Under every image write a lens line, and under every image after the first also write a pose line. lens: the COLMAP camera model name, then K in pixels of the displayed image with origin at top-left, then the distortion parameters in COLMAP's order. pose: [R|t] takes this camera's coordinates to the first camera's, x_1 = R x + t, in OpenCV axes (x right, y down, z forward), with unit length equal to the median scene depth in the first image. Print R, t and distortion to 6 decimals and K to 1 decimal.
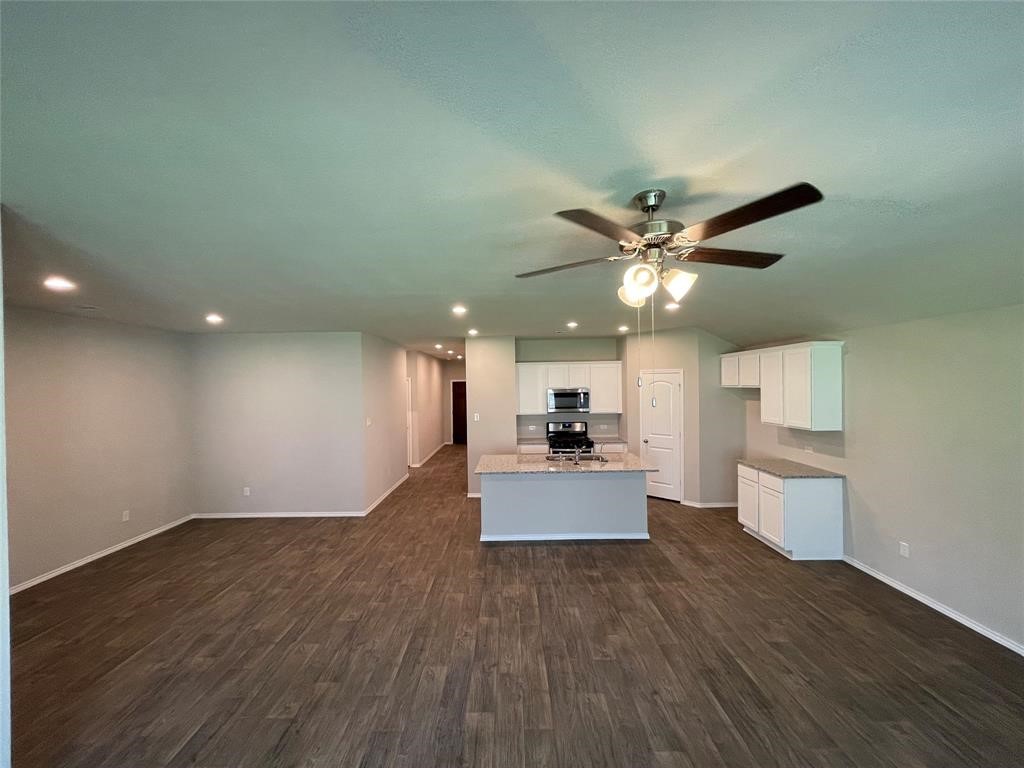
lens RADIAL K [[411.8, 0, 510.2], [0, 411.8, 375.3], [0, 0, 1]] dist [-0.007644, 0.003164]
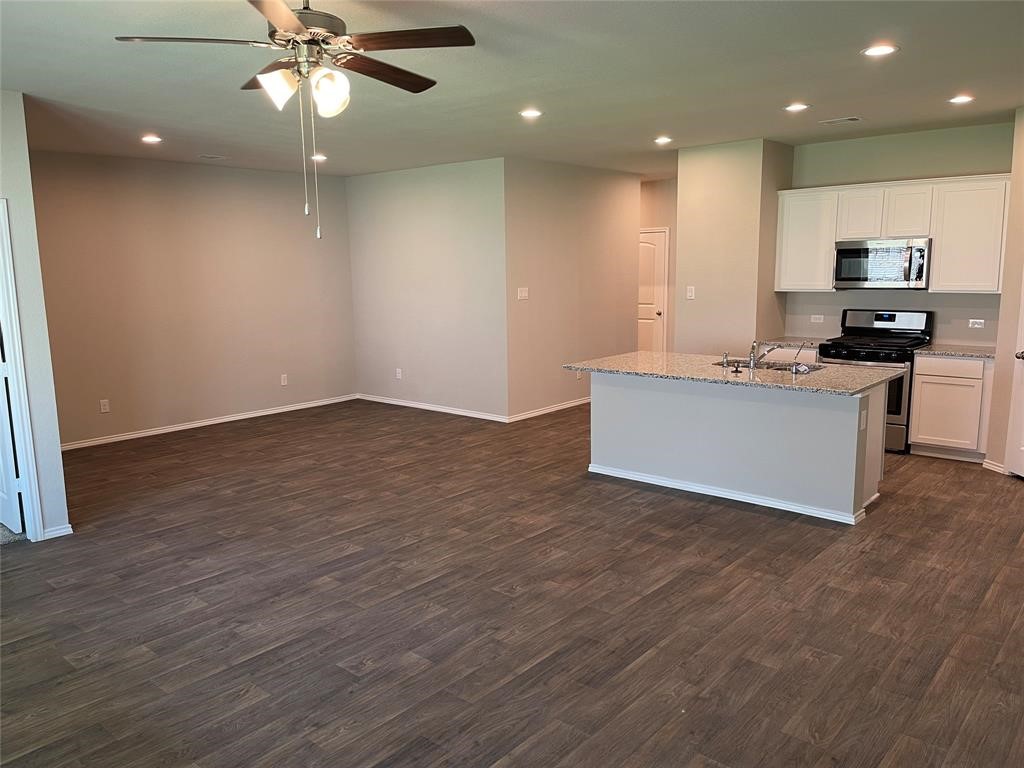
lens RADIAL K [[773.0, 0, 511.1], [0, 773.0, 391.8], [0, 0, 1]] dist [0.060167, -0.079379]
pose [[0.755455, 0.112291, -0.645507, 0.621540], [0.019014, 0.981032, 0.192911, 0.033423], [0.654925, -0.158009, 0.738990, 0.012427]]
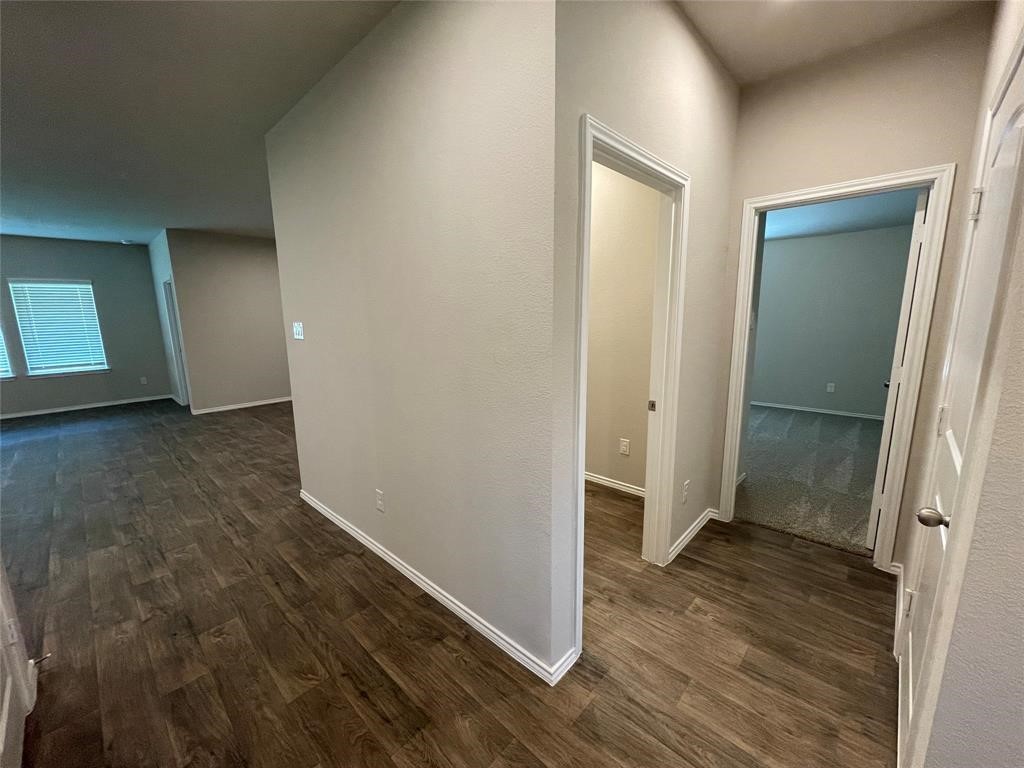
lens RADIAL K [[411.8, 0, 511.9], [0, 411.8, 387.2], [0, 0, 1]] dist [-0.007644, 0.003164]
pose [[-0.680955, 0.155557, -0.715613, -0.207474], [0.042483, 0.983925, 0.173456, 0.135393], [0.731092, 0.087715, -0.676617, 1.888219]]
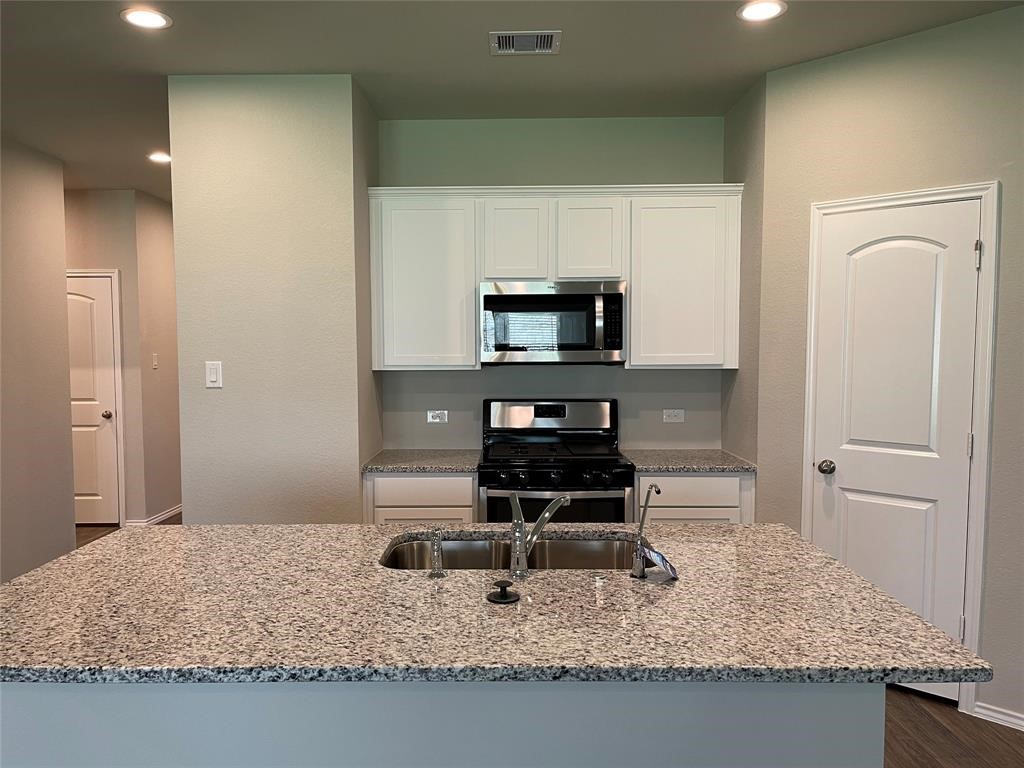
lens RADIAL K [[773.0, 0, 507.0], [0, 773.0, 385.5], [0, 0, 1]] dist [0.060167, -0.079379]
pose [[0.999899, 0.013060, -0.005626, 0.165743], [-0.012622, 0.997335, 0.071858, 0.097222], [0.006550, -0.071780, 0.997399, 0.665402]]
